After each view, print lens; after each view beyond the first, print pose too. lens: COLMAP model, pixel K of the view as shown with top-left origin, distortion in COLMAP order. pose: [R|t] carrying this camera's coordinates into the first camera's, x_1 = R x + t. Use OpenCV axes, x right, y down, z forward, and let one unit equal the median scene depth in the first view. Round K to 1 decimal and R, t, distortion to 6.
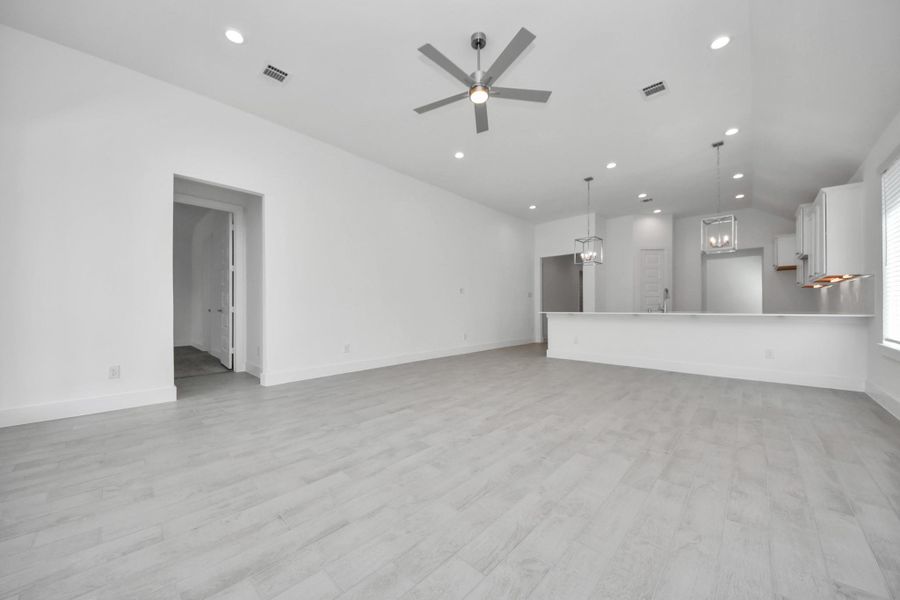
lens RADIAL K [[313.5, 0, 450.0], [0, 313.5, 300.0], [0, 0, 1]] dist [0.004493, -0.000138]
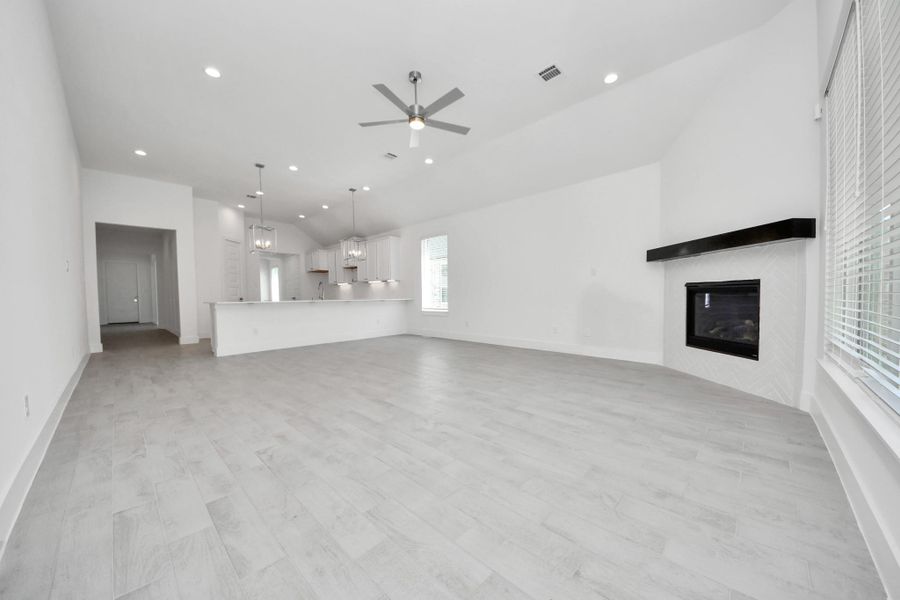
lens RADIAL K [[327.3, 0, 445.1], [0, 327.3, 304.5], [0, 0, 1]] dist [0.016462, -0.000089]
pose [[0.001550, -0.018652, 0.999825, -0.994558], [-0.001365, 0.999825, 0.018654, 0.045354], [-0.999998, -0.001394, 0.001524, 0.741688]]
